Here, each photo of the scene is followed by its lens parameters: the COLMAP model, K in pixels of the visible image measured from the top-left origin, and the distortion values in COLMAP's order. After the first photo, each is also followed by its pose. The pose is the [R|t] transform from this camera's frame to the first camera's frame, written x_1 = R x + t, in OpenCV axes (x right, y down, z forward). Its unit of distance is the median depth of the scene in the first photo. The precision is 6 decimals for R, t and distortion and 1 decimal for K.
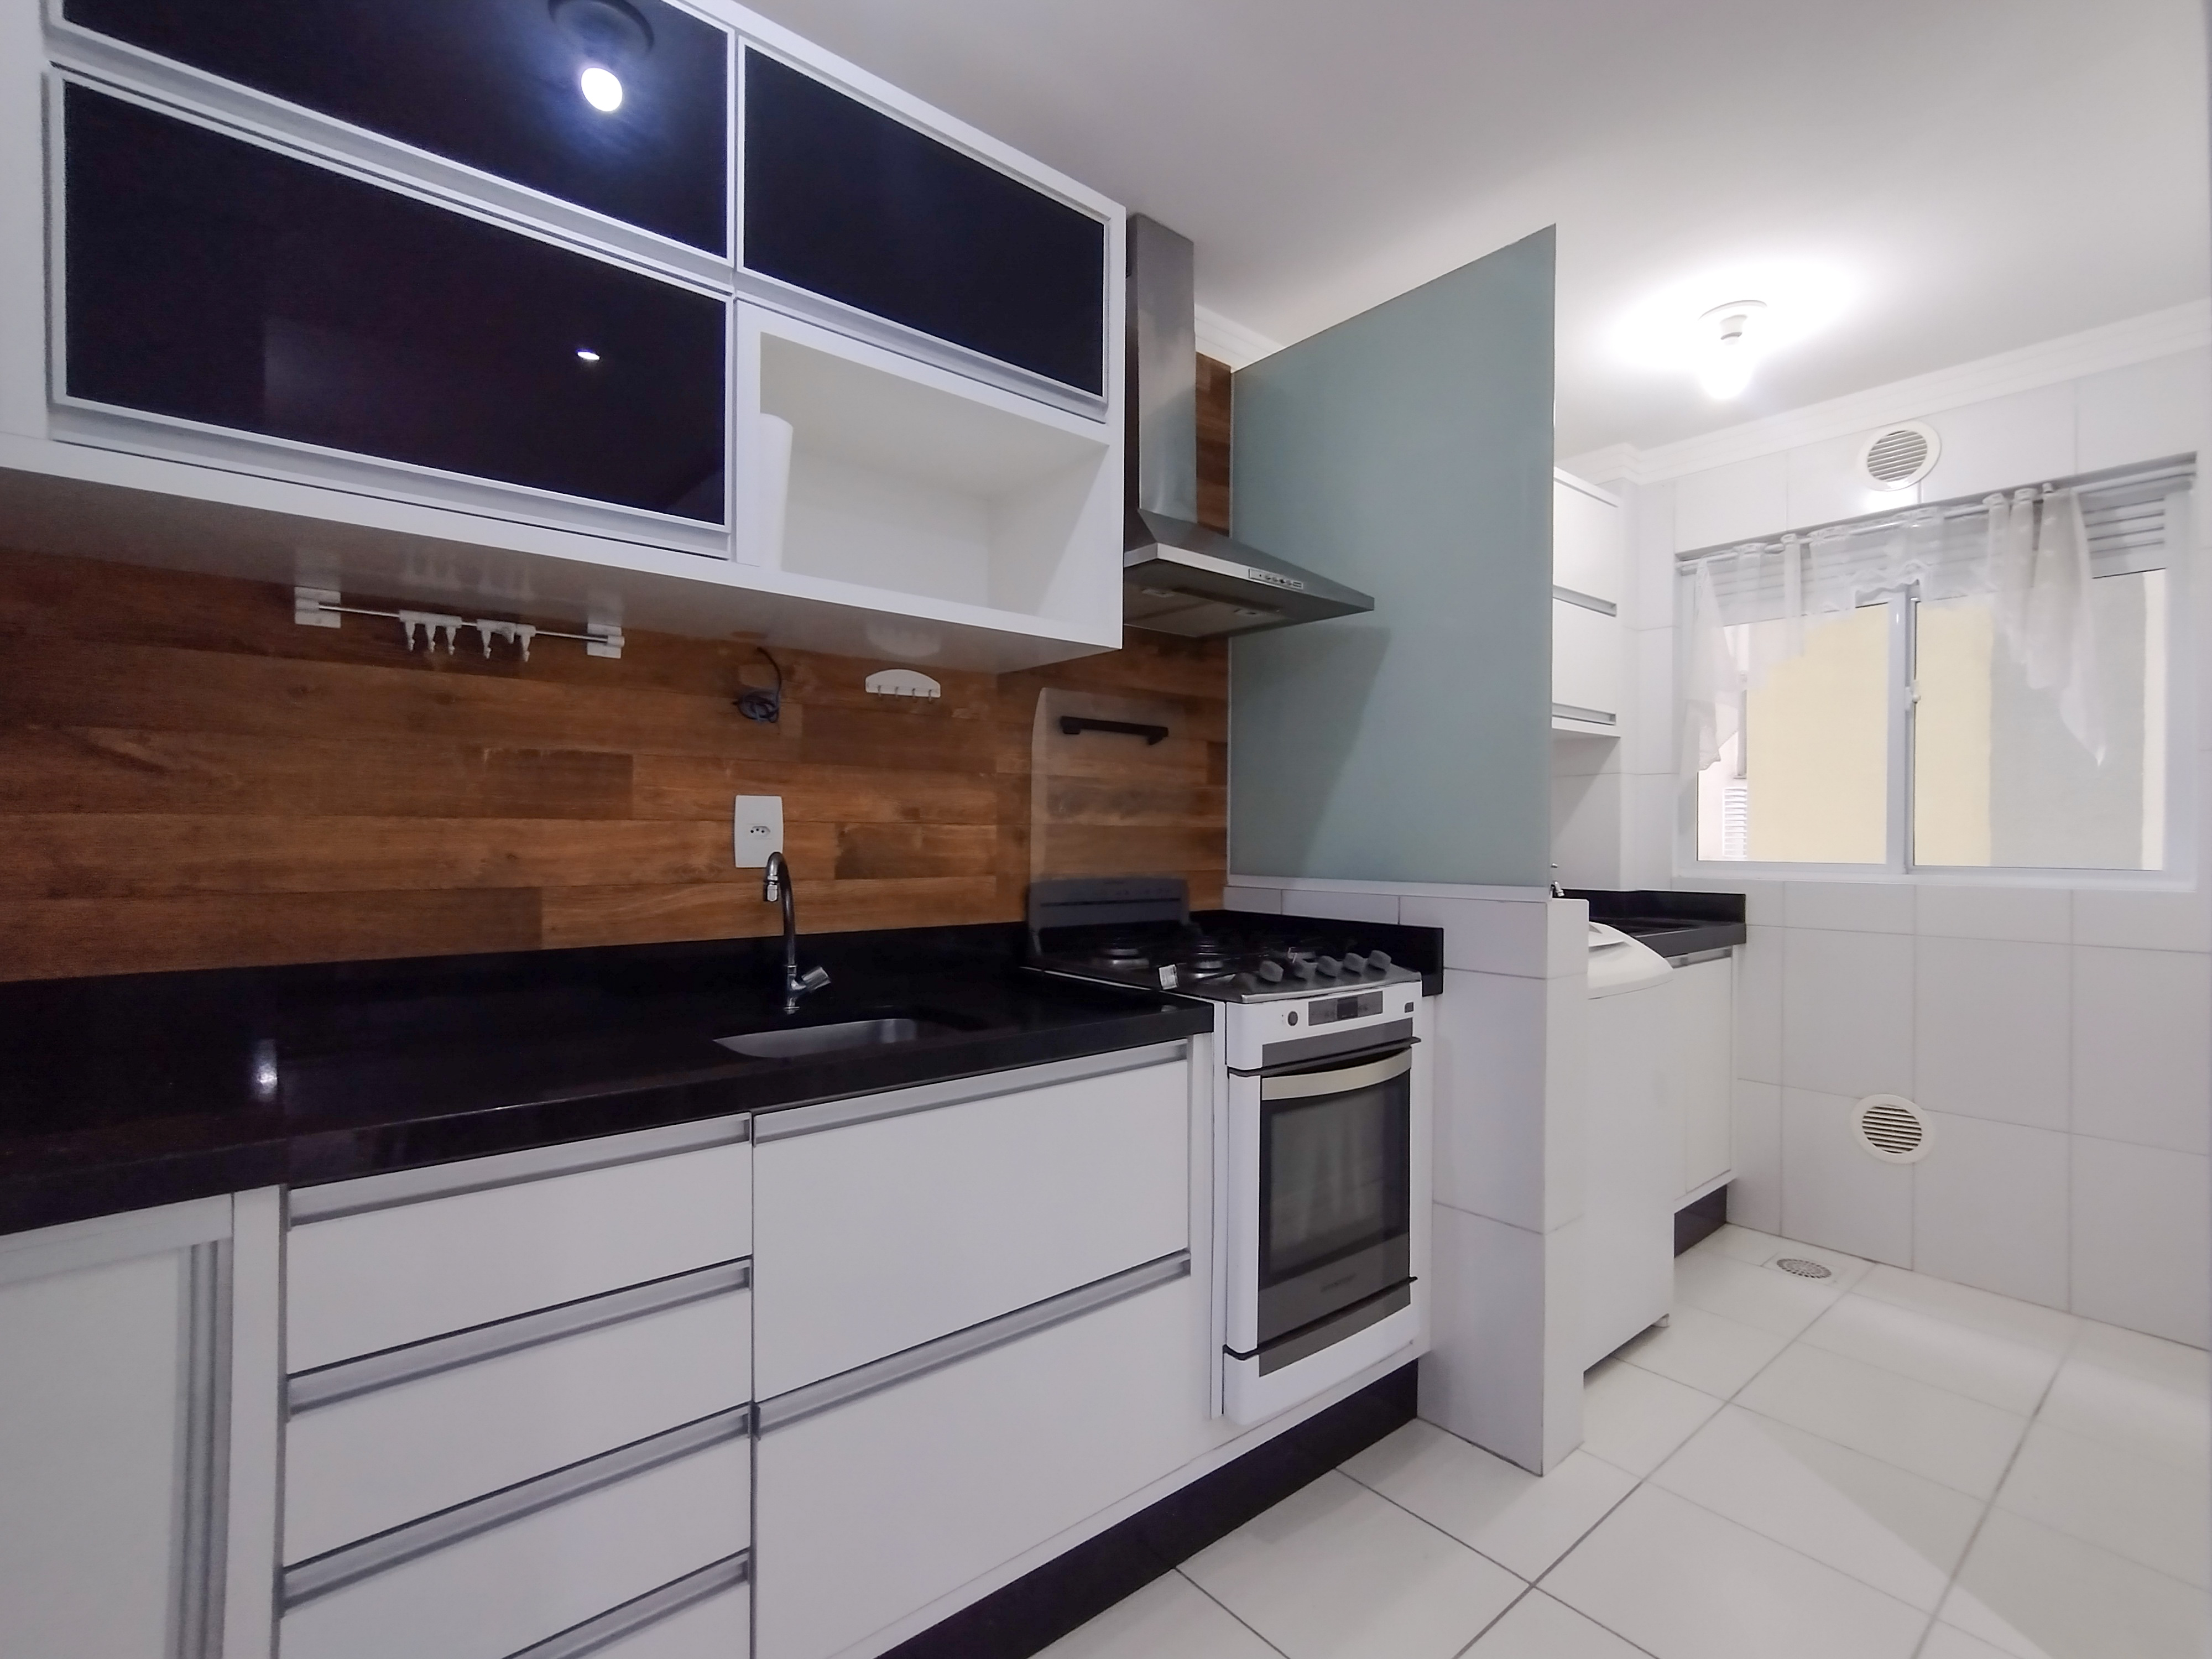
lens RADIAL K [[1021.4, 0, 1095.1], [0, 1021.4, 839.6], [0, 0, 1]] dist [-0.000312, 0.001042]
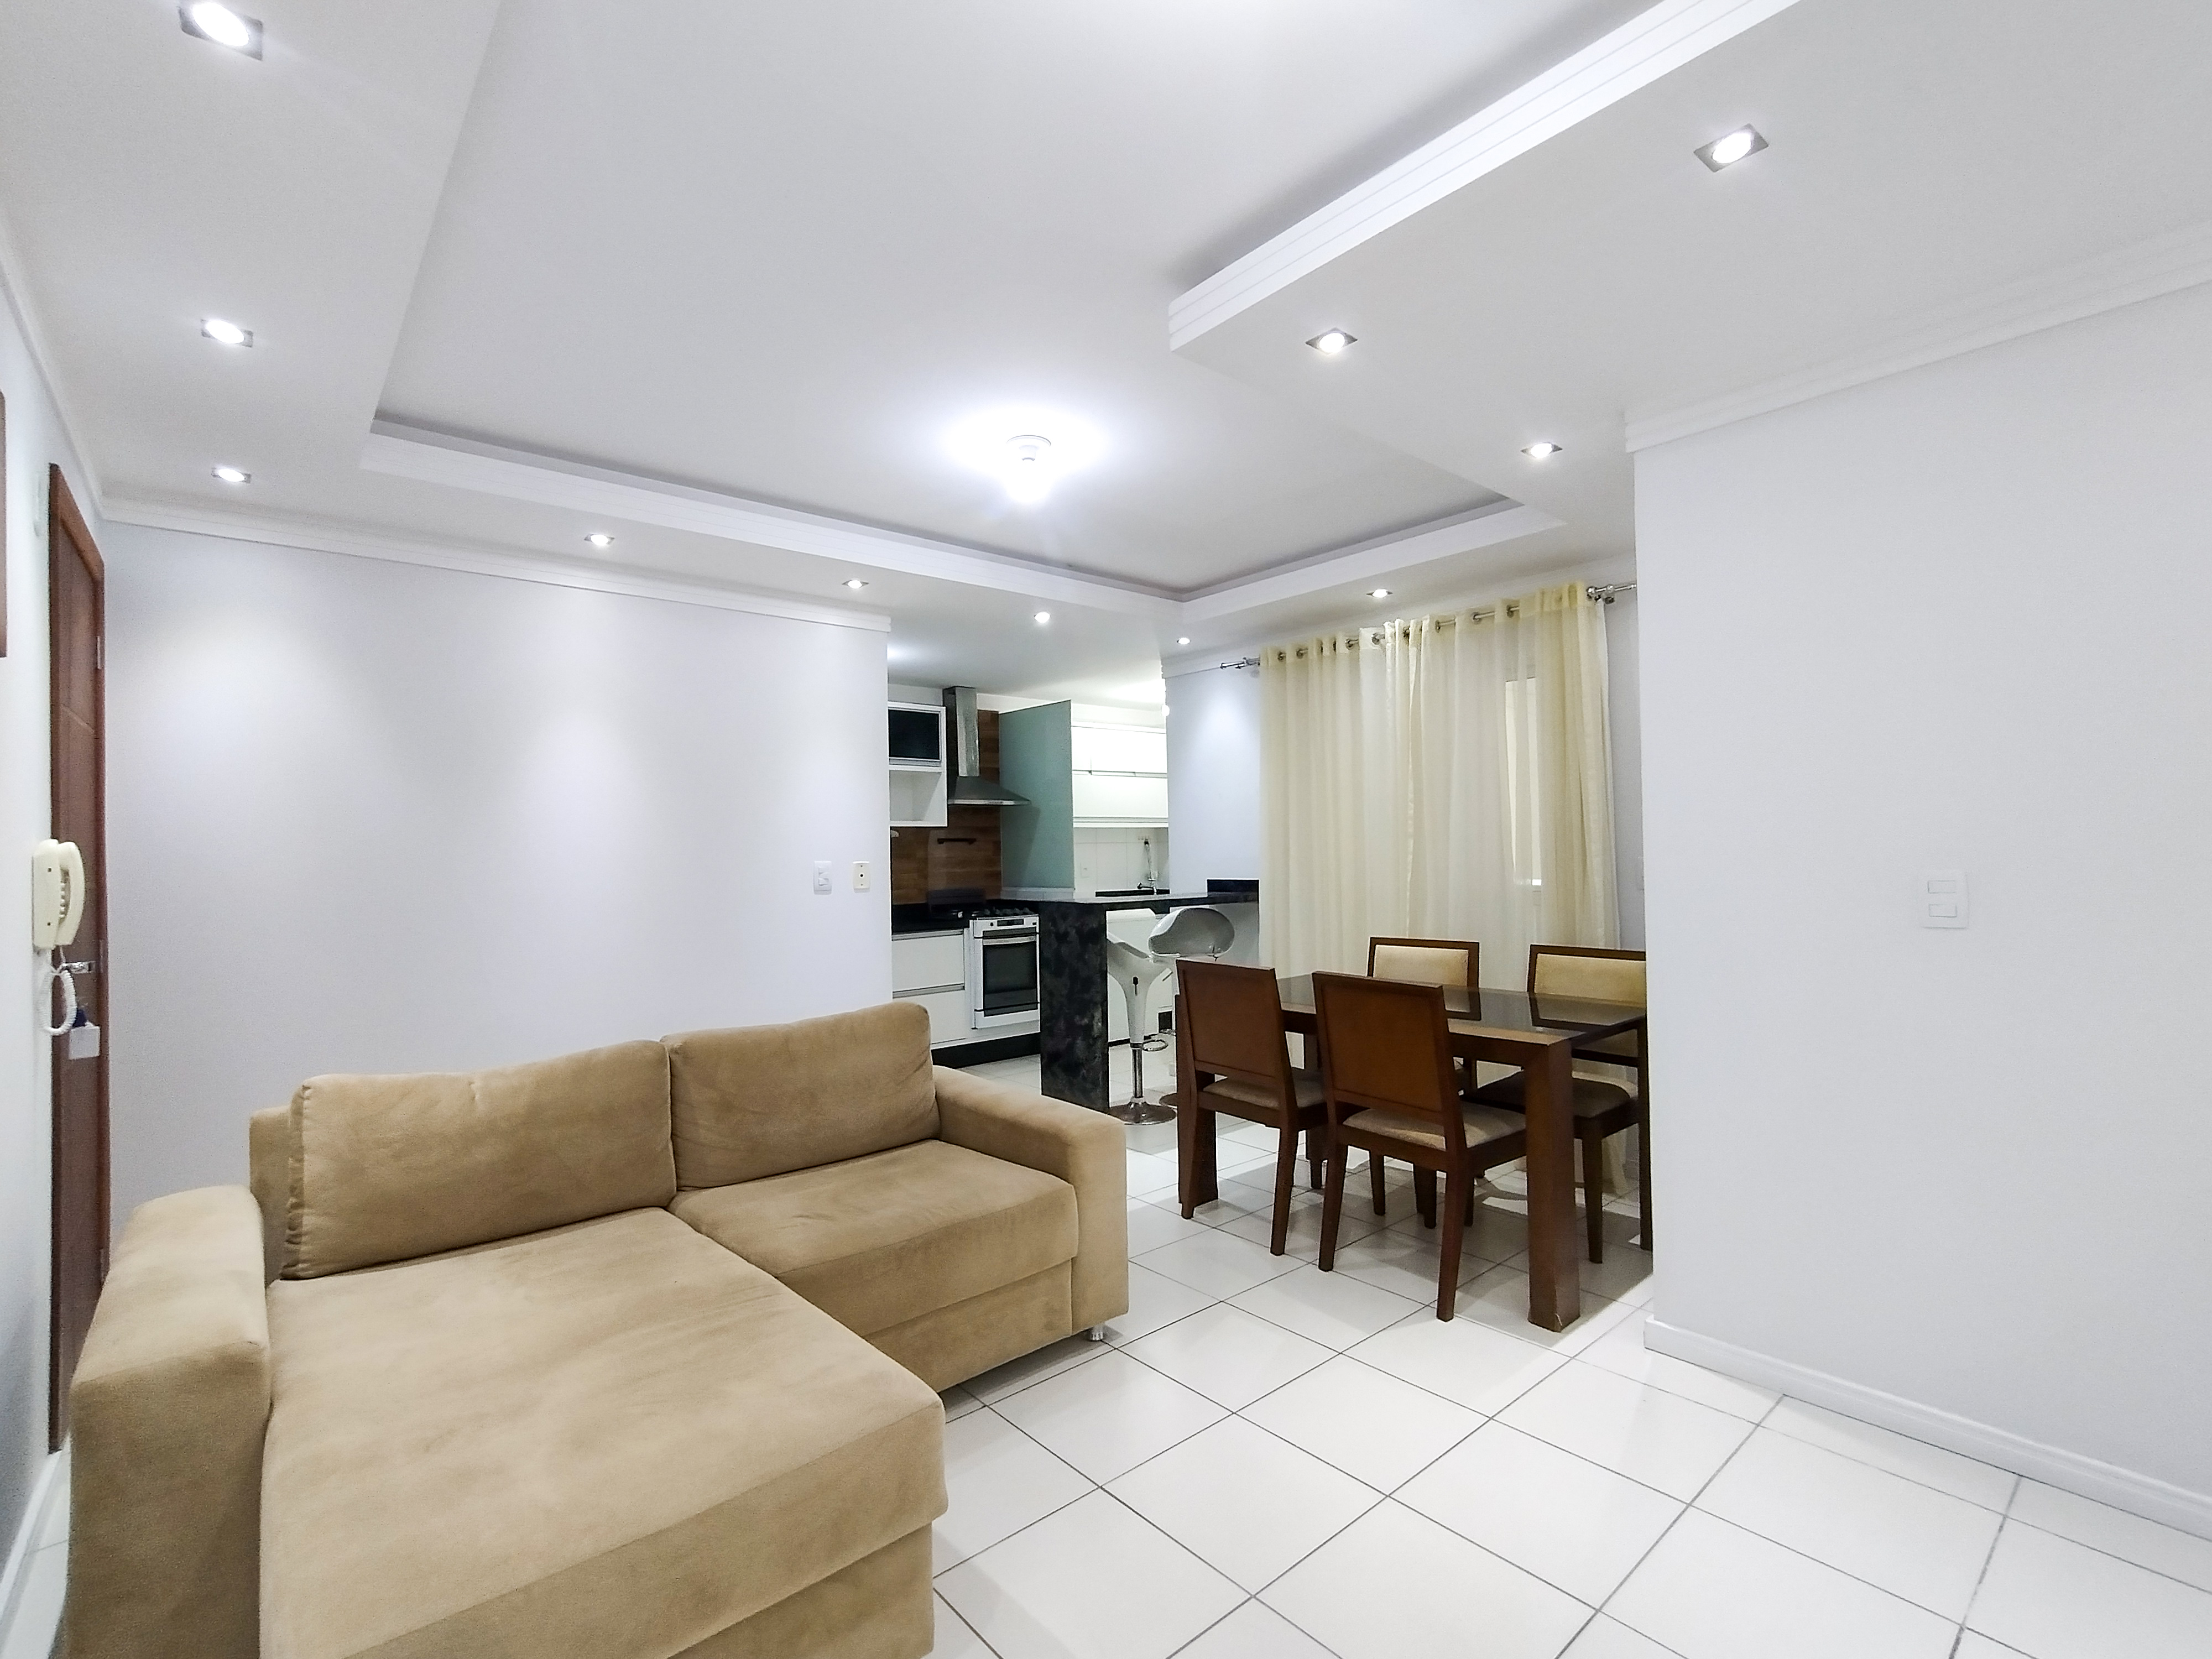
lens RADIAL K [[1008.6, 0, 1097.7], [0, 1008.6, 840.2], [0, 0, 1]] dist [0.000342, 0.000834]
pose [[0.999612, -0.024696, 0.012881, 0.443995], [0.024881, 0.999586, -0.014427, -0.060192], [-0.012519, 0.014742, 0.999813, -2.247056]]
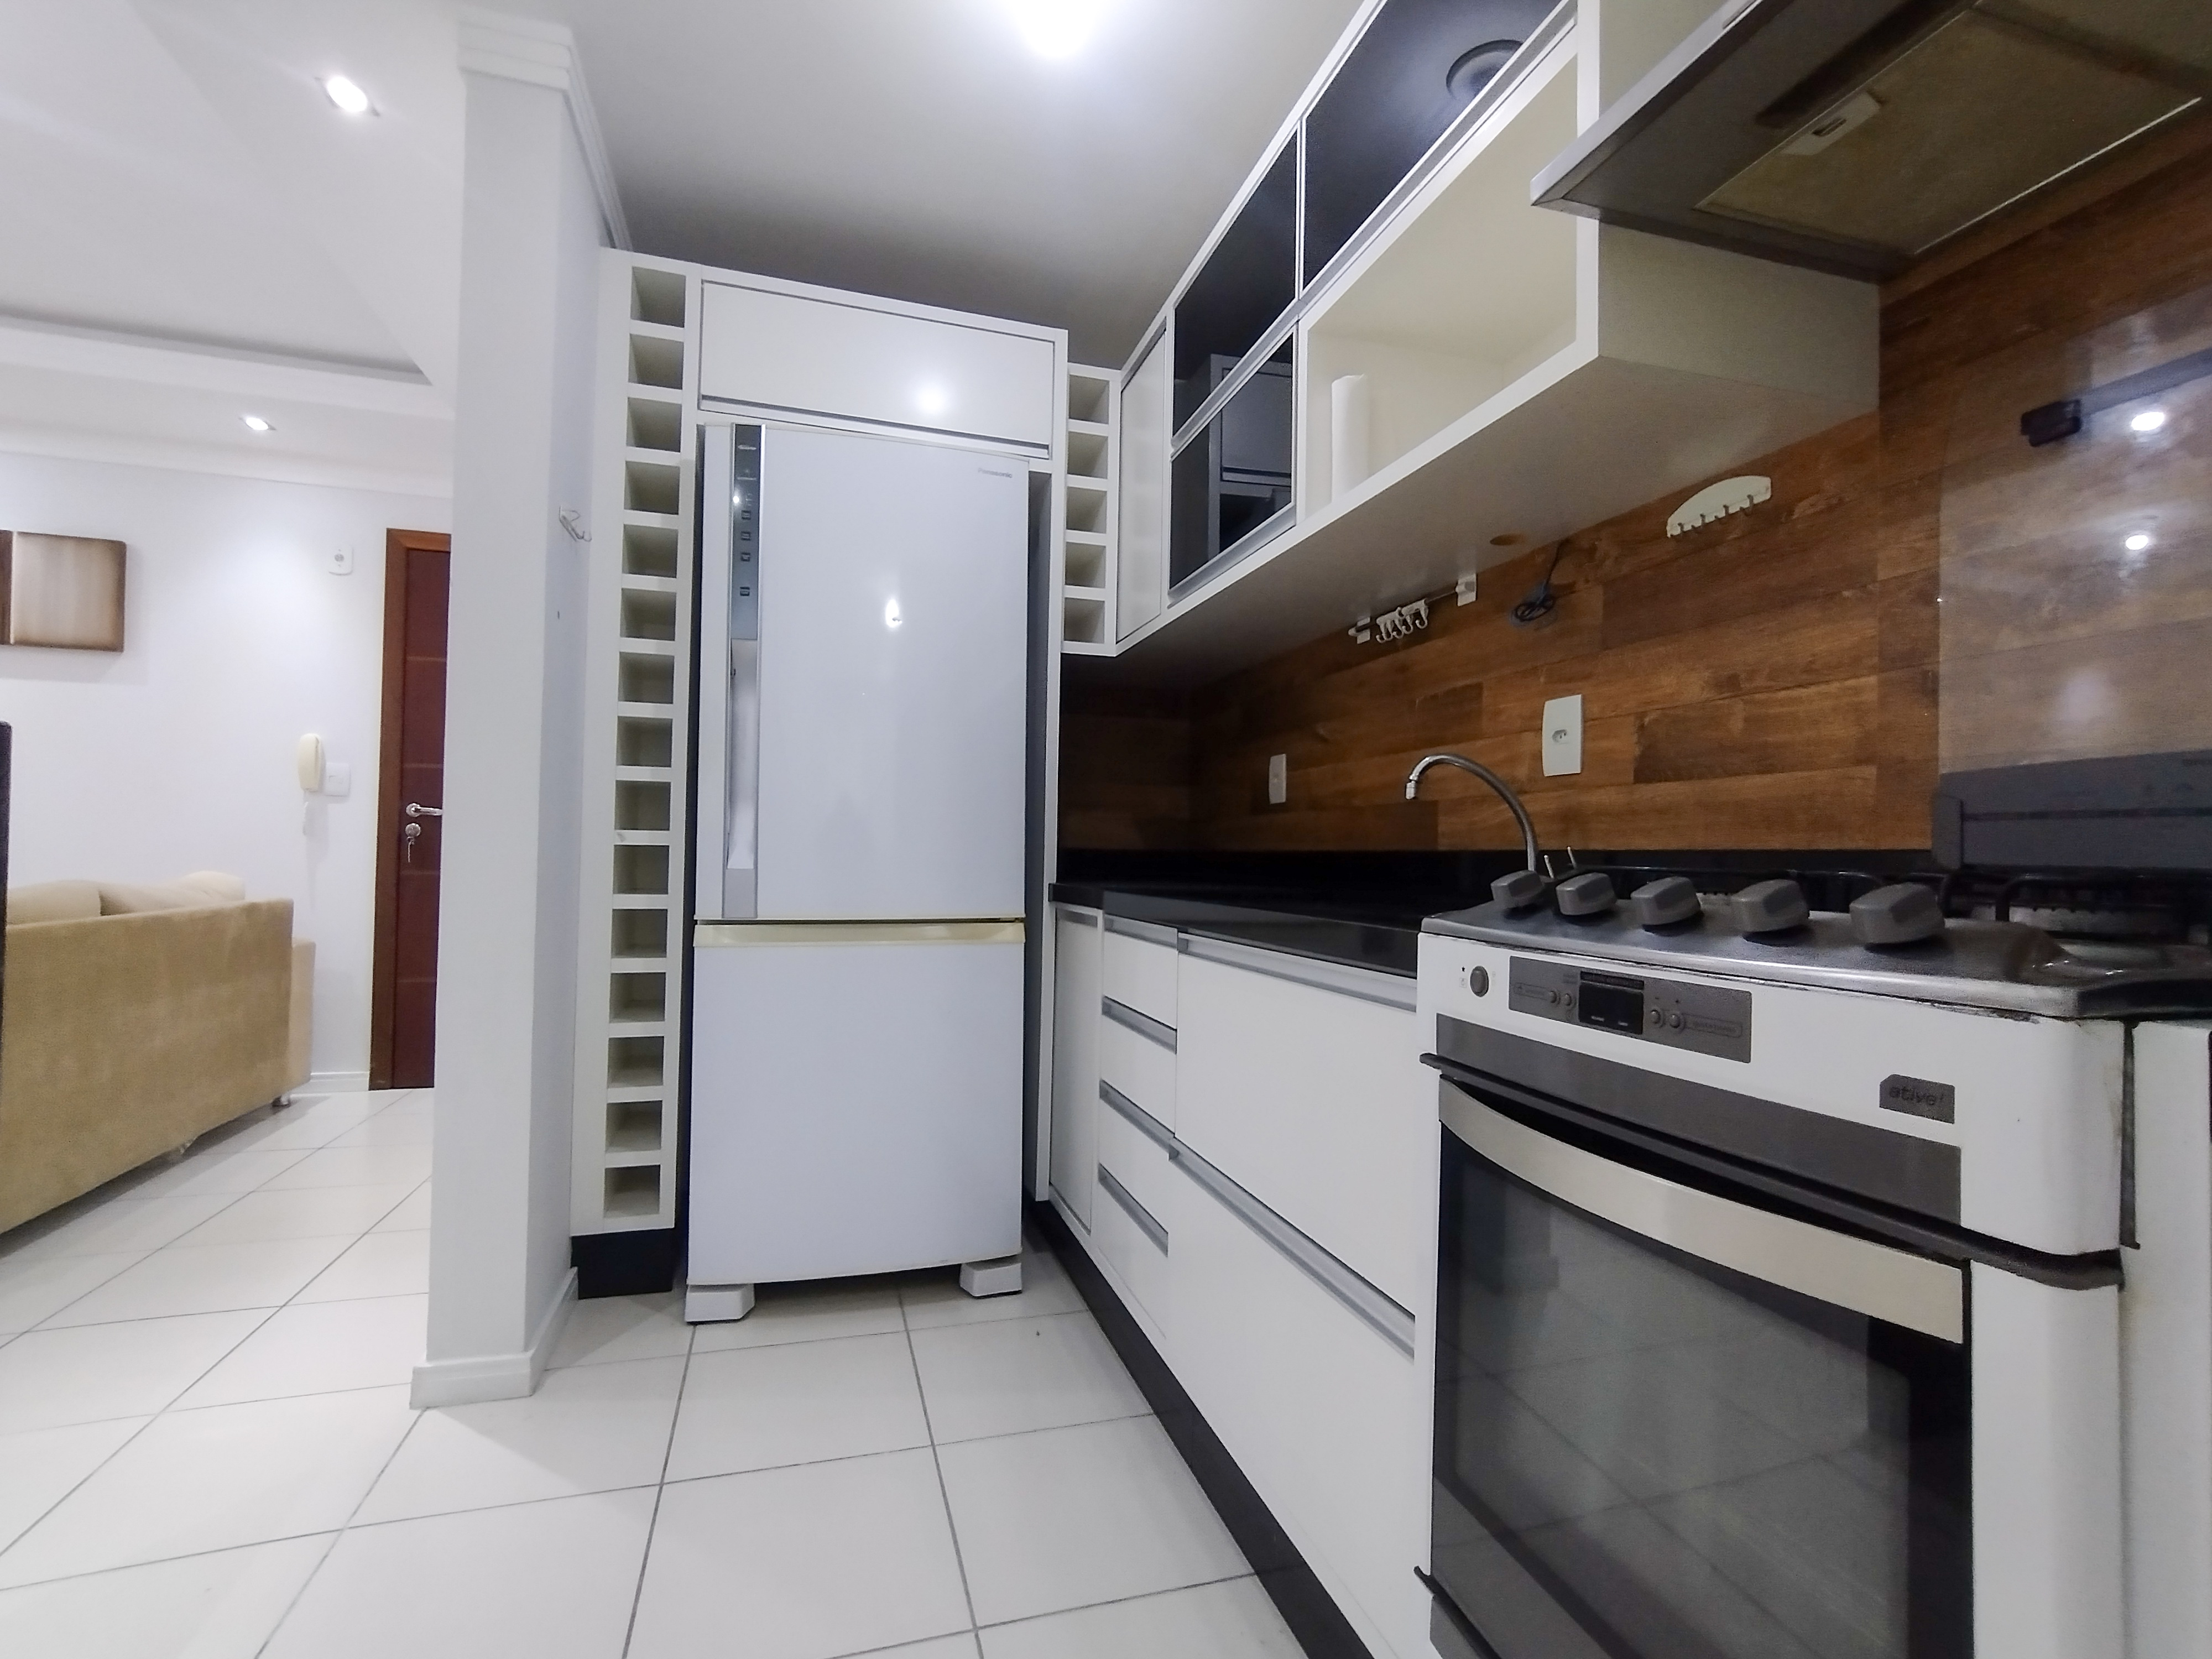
lens RADIAL K [[1008.6, 0, 1097.7], [0, 1008.6, 840.2], [0, 0, 1]] dist [0.000342, 0.000834]
pose [[-0.391051, -0.029782, -0.919887, 0.577276], [-0.026510, 0.999426, -0.021087, 0.099766], [0.919987, 0.016140, -0.391616, 0.827892]]
